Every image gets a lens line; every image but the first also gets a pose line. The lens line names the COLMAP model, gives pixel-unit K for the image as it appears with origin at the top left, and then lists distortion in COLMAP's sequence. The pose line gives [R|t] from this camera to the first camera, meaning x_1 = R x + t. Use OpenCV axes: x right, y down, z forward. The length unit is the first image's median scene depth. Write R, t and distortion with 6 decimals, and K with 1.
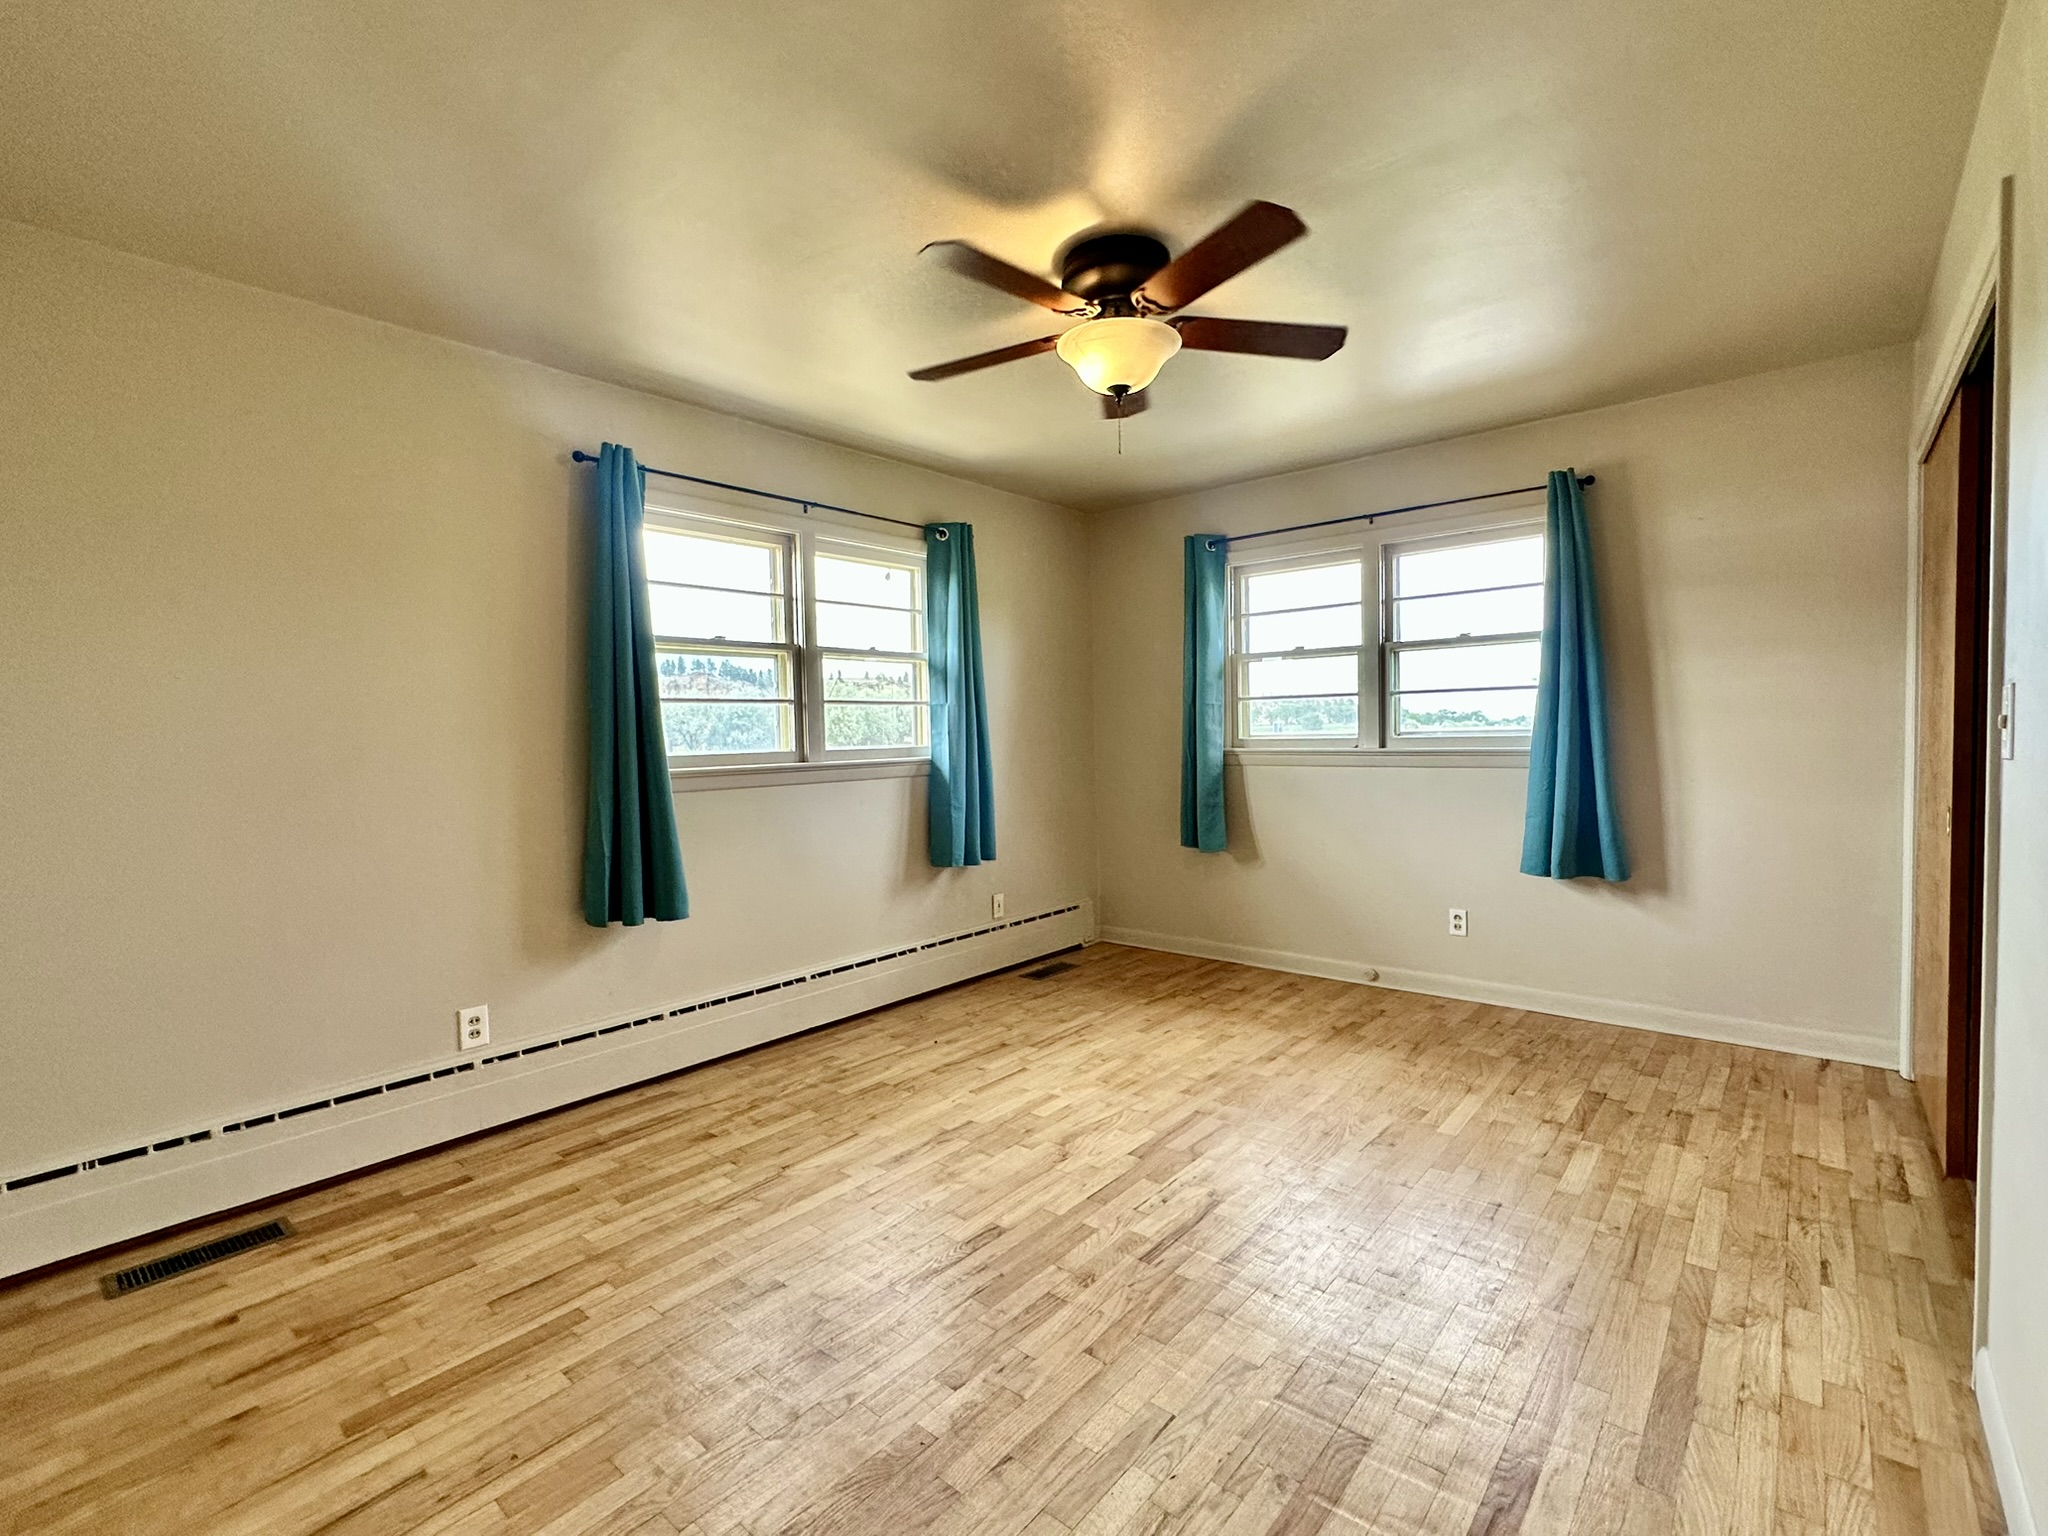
lens RADIAL K [[923.4, 0, 1024.0], [0, 923.4, 777.1], [0, 0, 1]] dist [-0.000957, 0.000239]
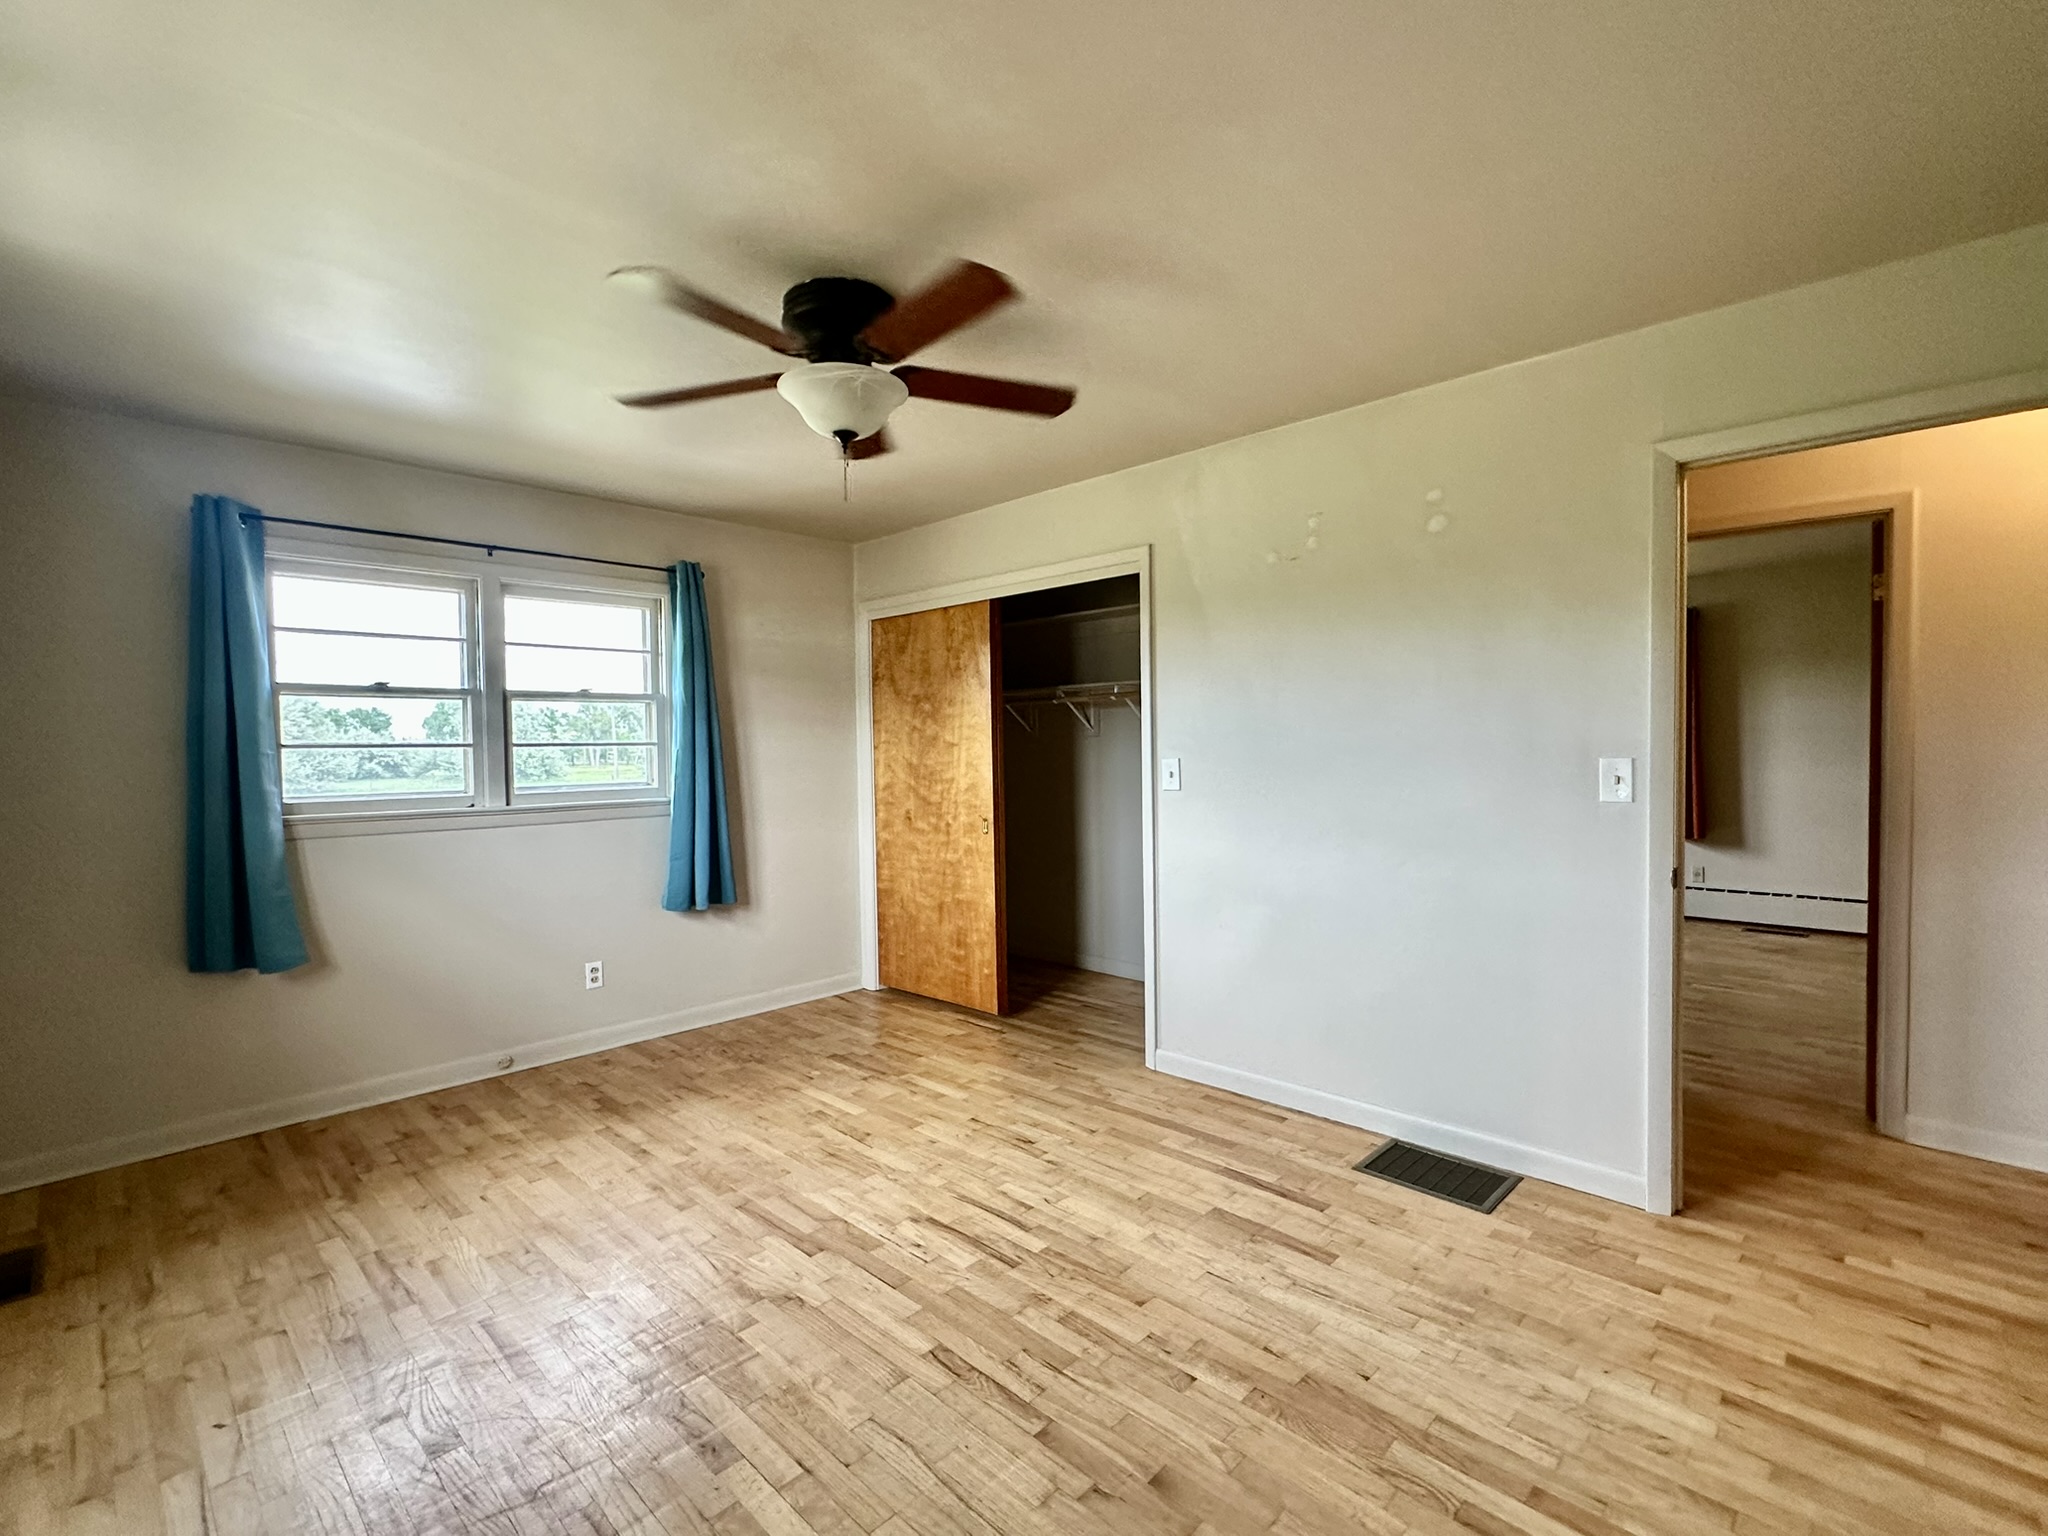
lens RADIAL K [[923.4, 0, 1024.2], [0, 923.4, 774.8], [0, 0, 1]] dist [-0.000957, 0.000239]
pose [[0.068210, -0.009315, 0.997628, -0.562430], [0.064892, 0.997880, 0.004880, -0.039264], [-0.995558, 0.064405, 0.068669, 0.509740]]
